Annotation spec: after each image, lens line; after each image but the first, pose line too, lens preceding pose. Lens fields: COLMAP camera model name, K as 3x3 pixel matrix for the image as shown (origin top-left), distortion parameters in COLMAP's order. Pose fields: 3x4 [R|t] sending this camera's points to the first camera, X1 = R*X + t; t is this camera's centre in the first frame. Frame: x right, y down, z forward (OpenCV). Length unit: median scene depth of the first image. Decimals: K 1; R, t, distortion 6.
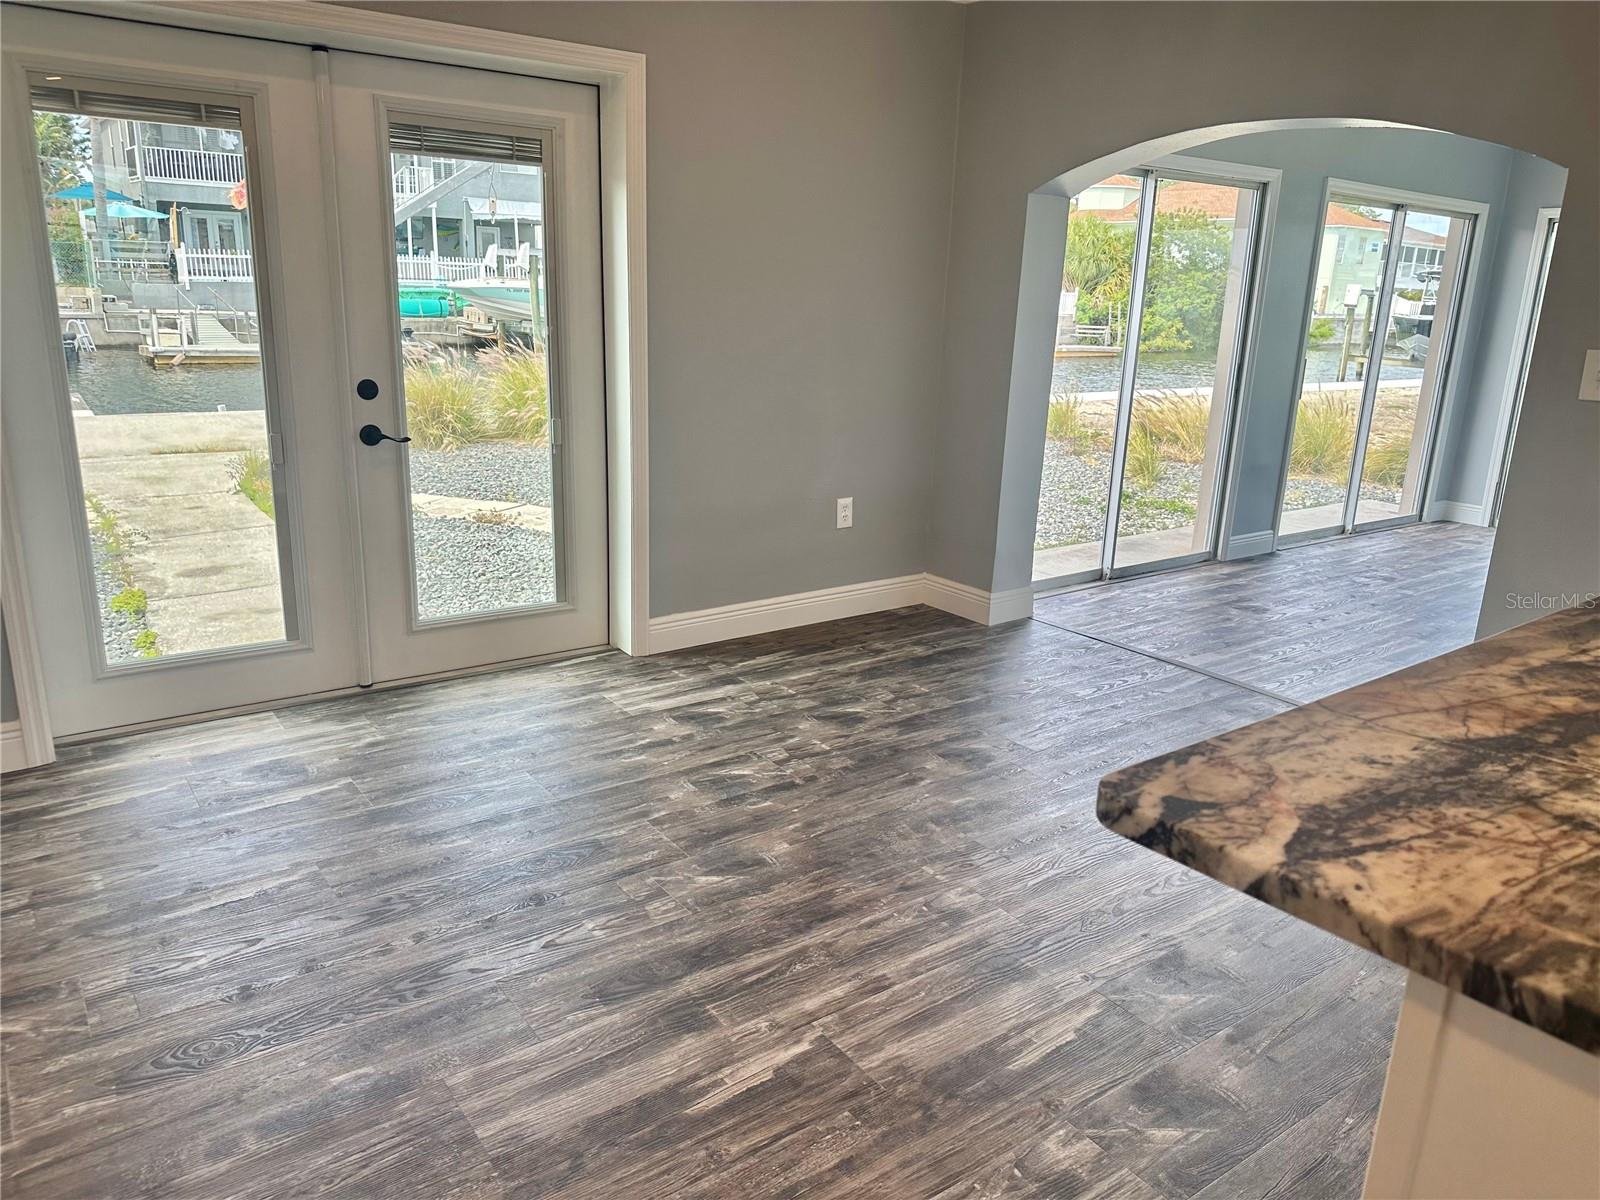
lens RADIAL K [[1121.9, 0, 800.0], [0, 1121.9, 600.0], [0, 0, 1]] dist [0.074616, -0.093162]
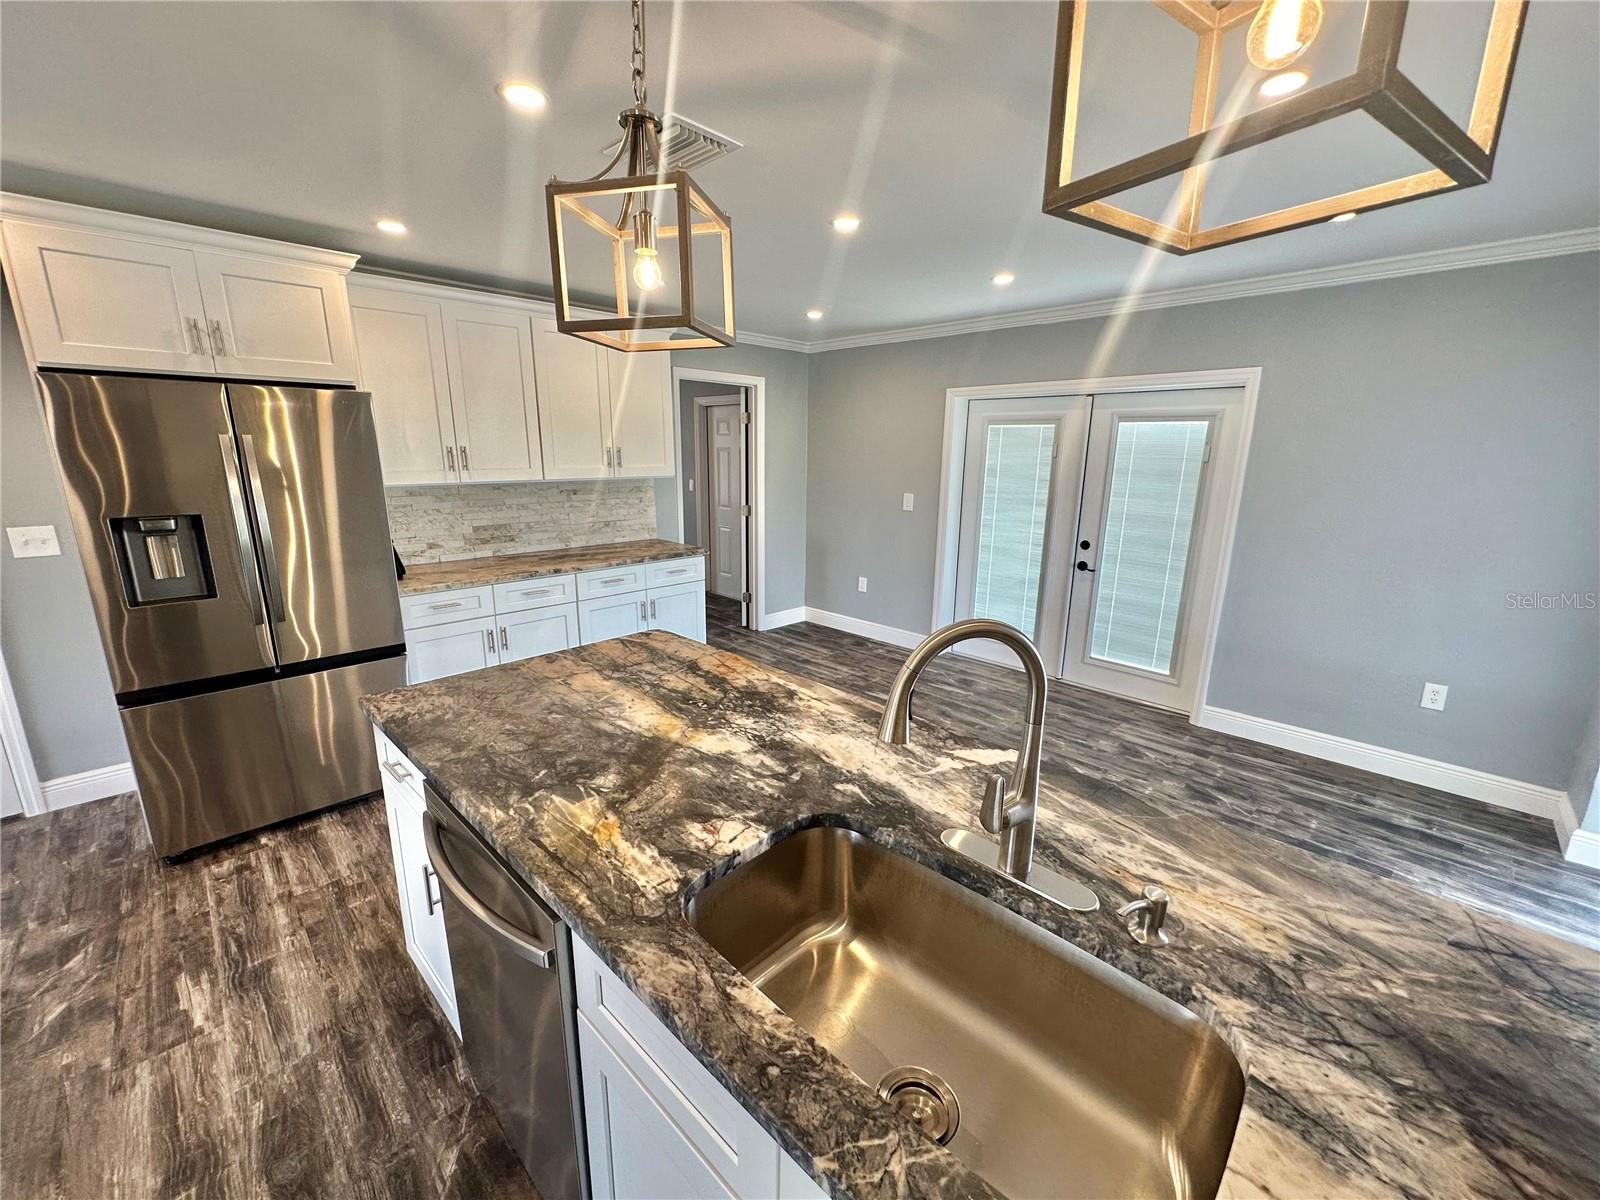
lens RADIAL K [[642.3, 0, 800.0], [0, 642.3, 600.0], [0, 0, 1]] dist [-0.000149, 0.000309]
pose [[0.147443, 0.195672, -0.969522, 0.624670], [-0.269496, 0.951094, 0.150968, -0.105708], [0.951647, 0.239023, 0.192965, 0.236649]]
